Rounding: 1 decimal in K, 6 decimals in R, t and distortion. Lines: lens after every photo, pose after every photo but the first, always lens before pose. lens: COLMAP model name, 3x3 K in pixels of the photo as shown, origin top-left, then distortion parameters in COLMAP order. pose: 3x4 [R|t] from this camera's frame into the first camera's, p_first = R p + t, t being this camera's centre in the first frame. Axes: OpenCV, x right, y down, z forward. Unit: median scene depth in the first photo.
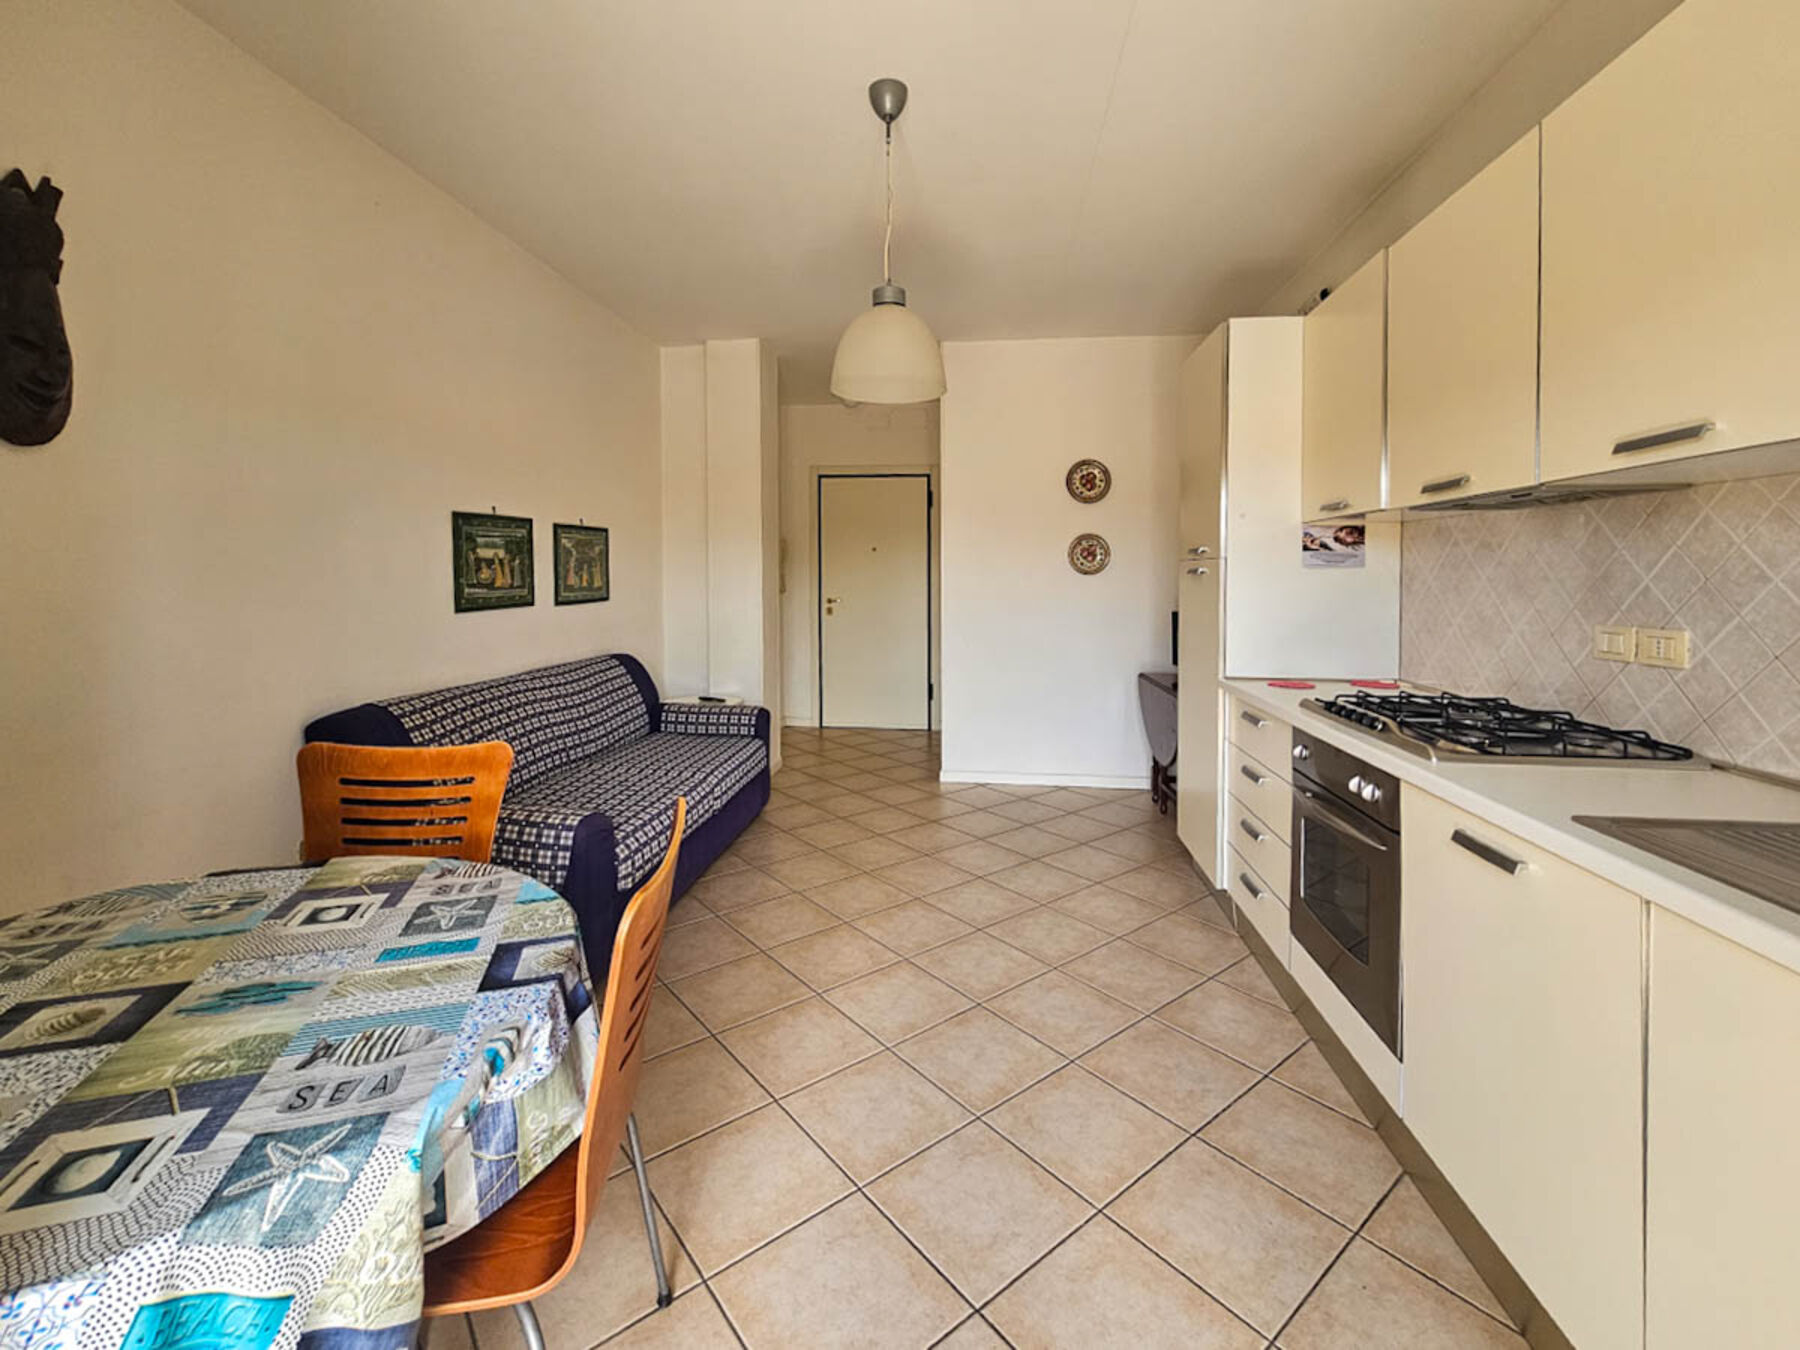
lens RADIAL K [[810.0, 0, 900.0], [0, 810.0, 675.0], [0, 0, 1]] dist [0.000190, 0.000590]
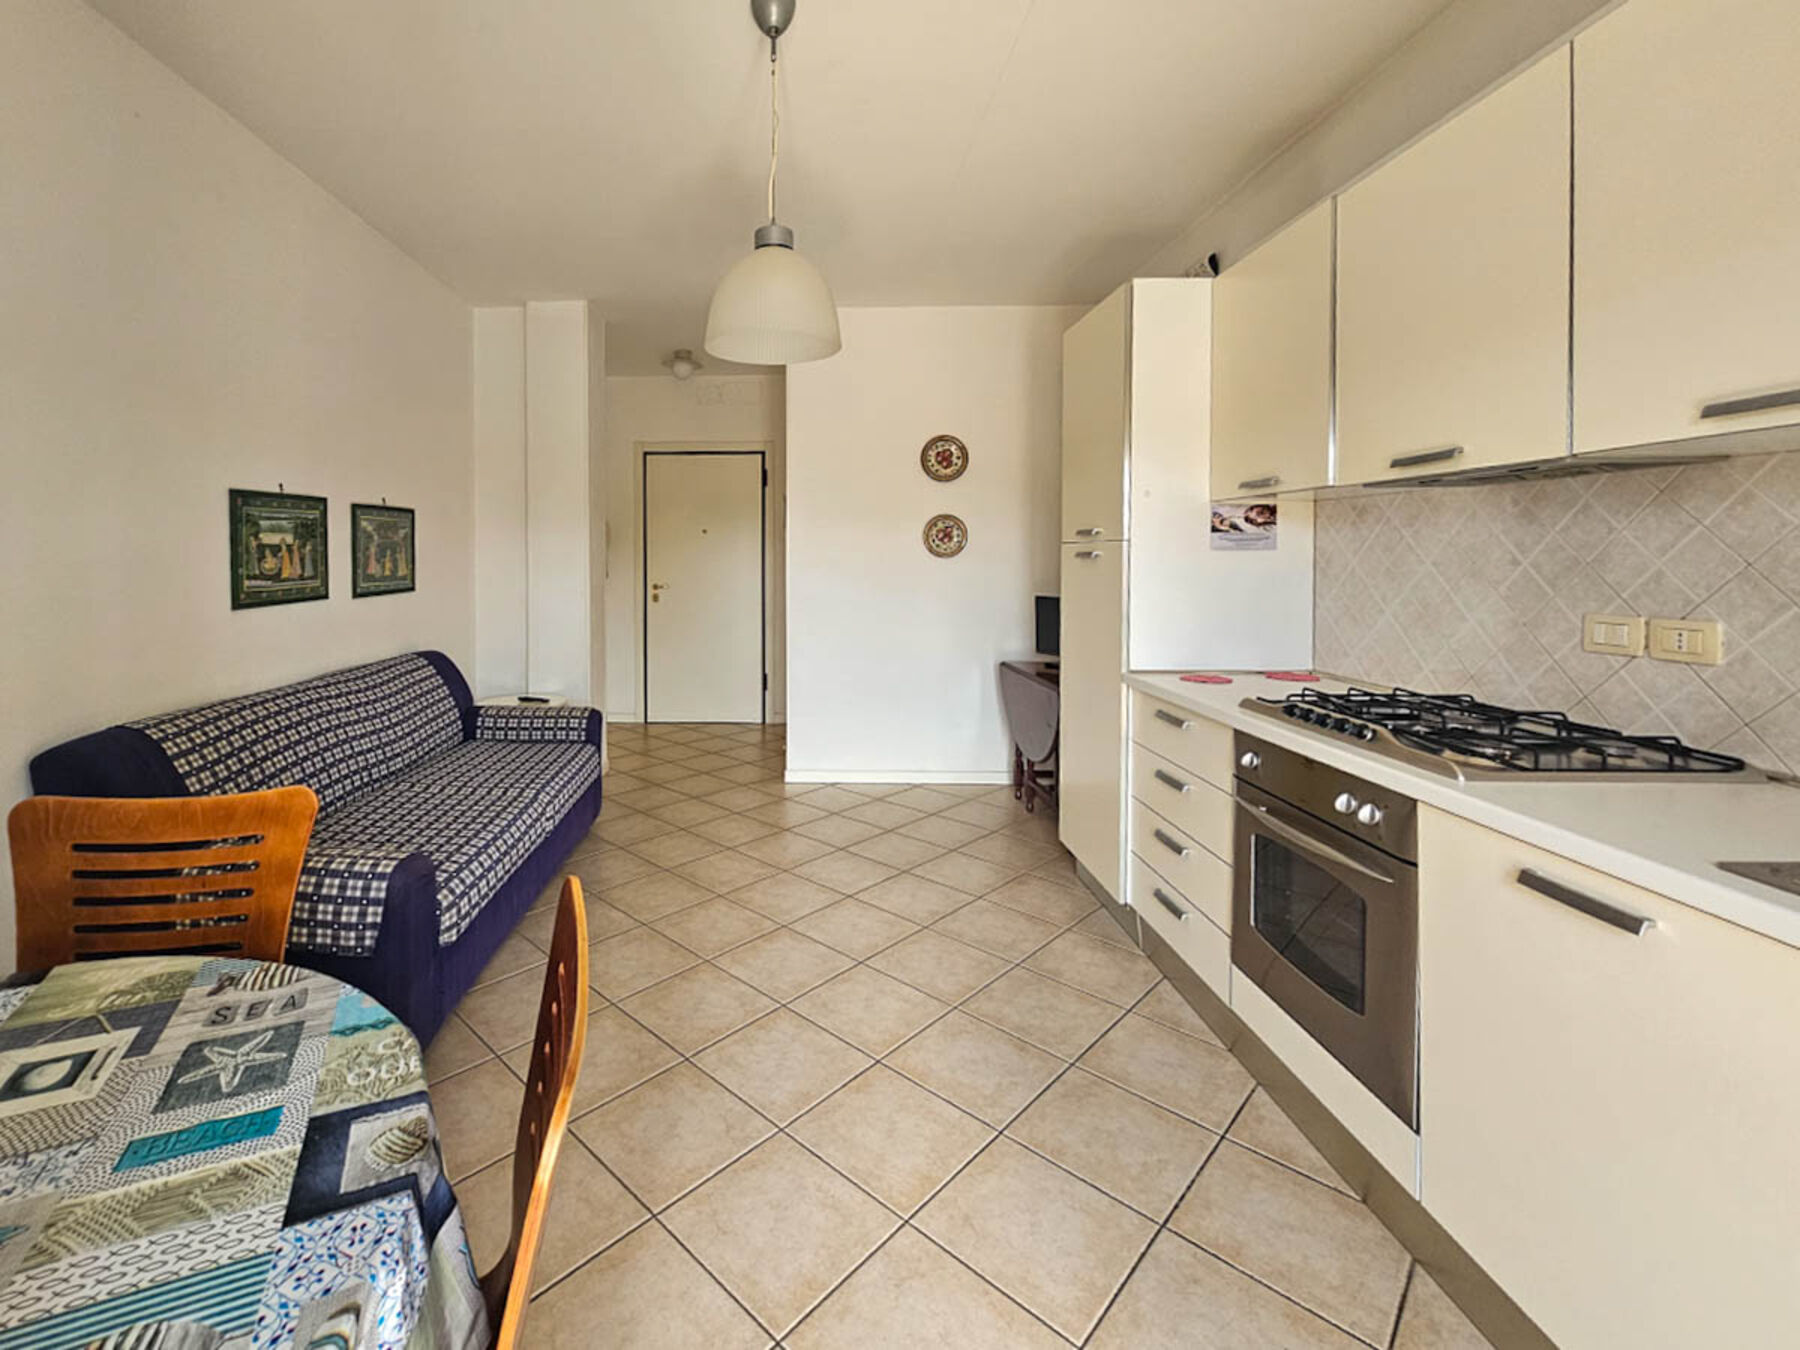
lens RADIAL K [[822.2, 0, 780.2], [0, 822.2, 627.8], [0, 0, 1]] dist [-0.000616, 0.001672]
pose [[0.995633, -0.014687, 0.092190, -0.083584], [0.018000, 0.999218, -0.035212, -0.023401], [-0.091601, 0.036717, 0.995119, 0.136305]]
